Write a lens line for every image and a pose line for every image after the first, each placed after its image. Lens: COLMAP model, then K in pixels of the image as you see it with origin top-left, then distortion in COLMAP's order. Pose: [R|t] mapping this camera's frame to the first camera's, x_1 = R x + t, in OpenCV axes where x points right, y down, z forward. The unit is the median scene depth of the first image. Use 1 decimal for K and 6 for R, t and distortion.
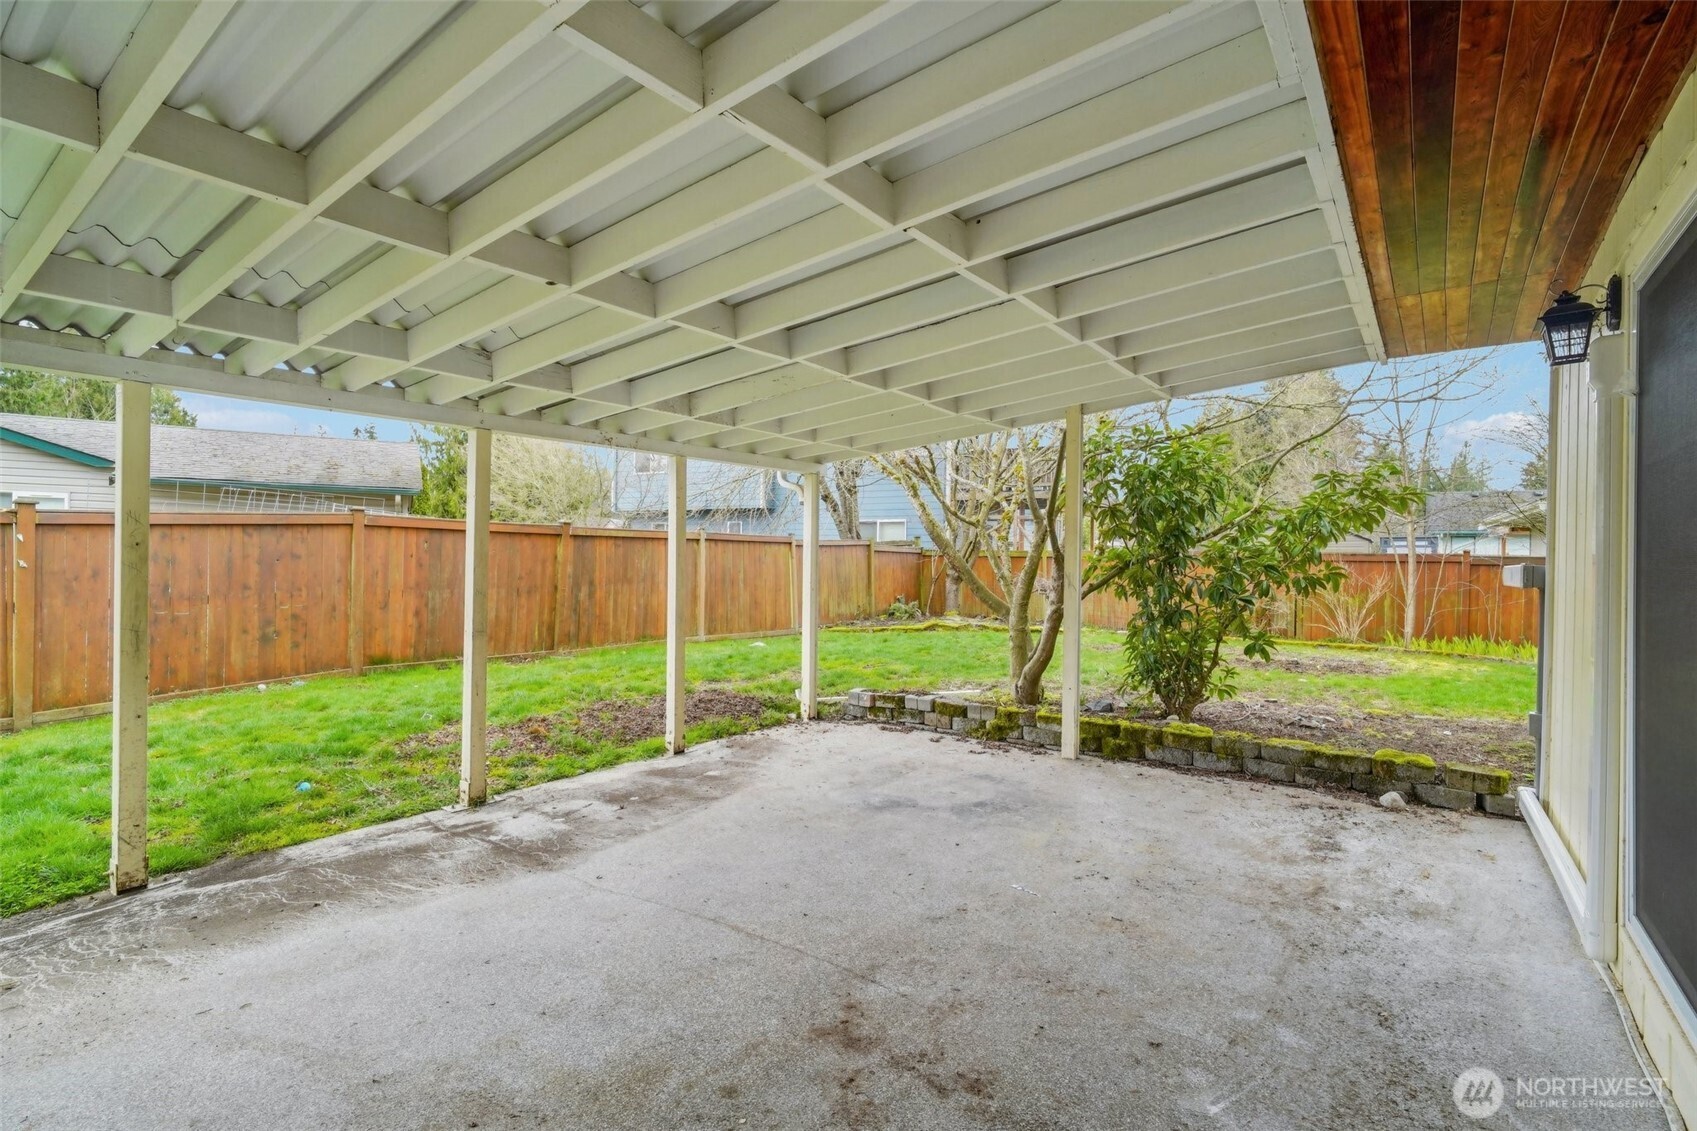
lens RADIAL K [[822.1, 0, 854.7], [0, 822.1, 542.8], [0, 0, 1]] dist [-0.000305, 0.000613]
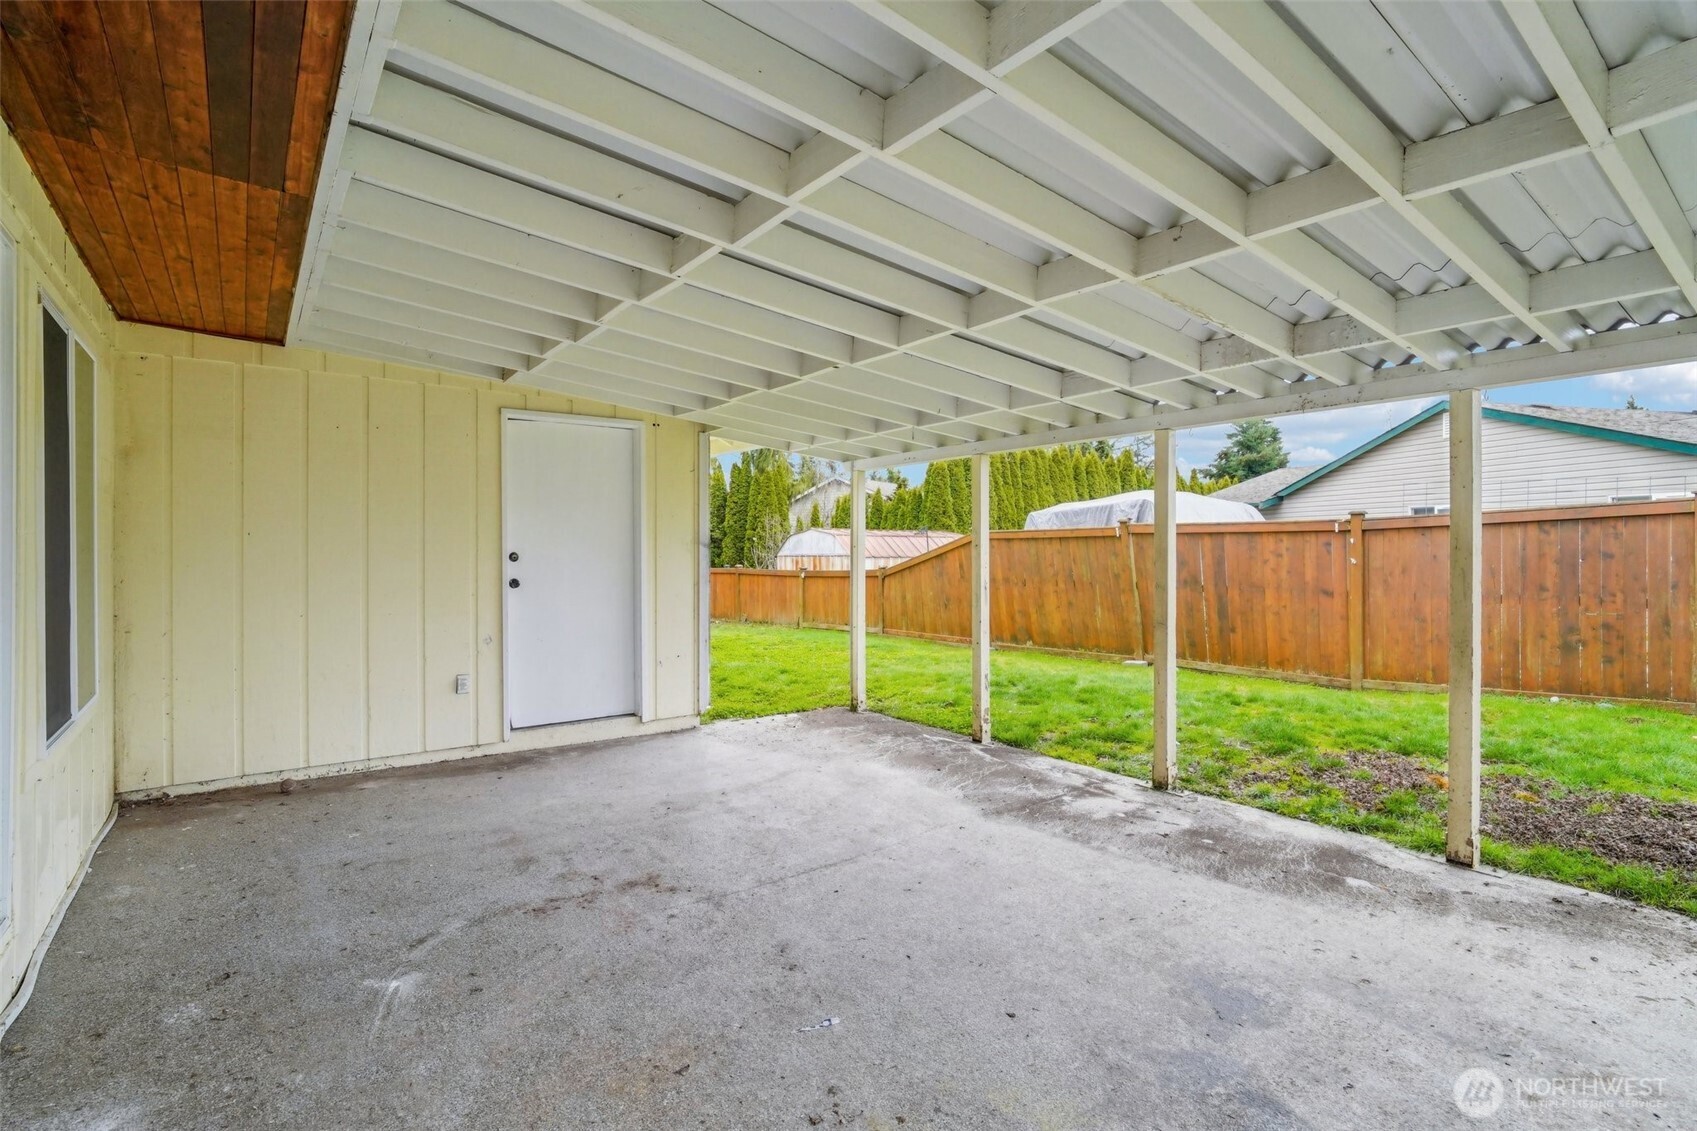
lens RADIAL K [[822.1, 0, 854.7], [0, 822.1, 542.8], [0, 0, 1]] dist [-0.000305, 0.000613]
pose [[-0.304660, -0.019584, -0.952260, 0.648691], [0.013408, 0.999601, -0.024848, 0.026140], [0.952367, -0.020338, -0.304276, 0.937288]]
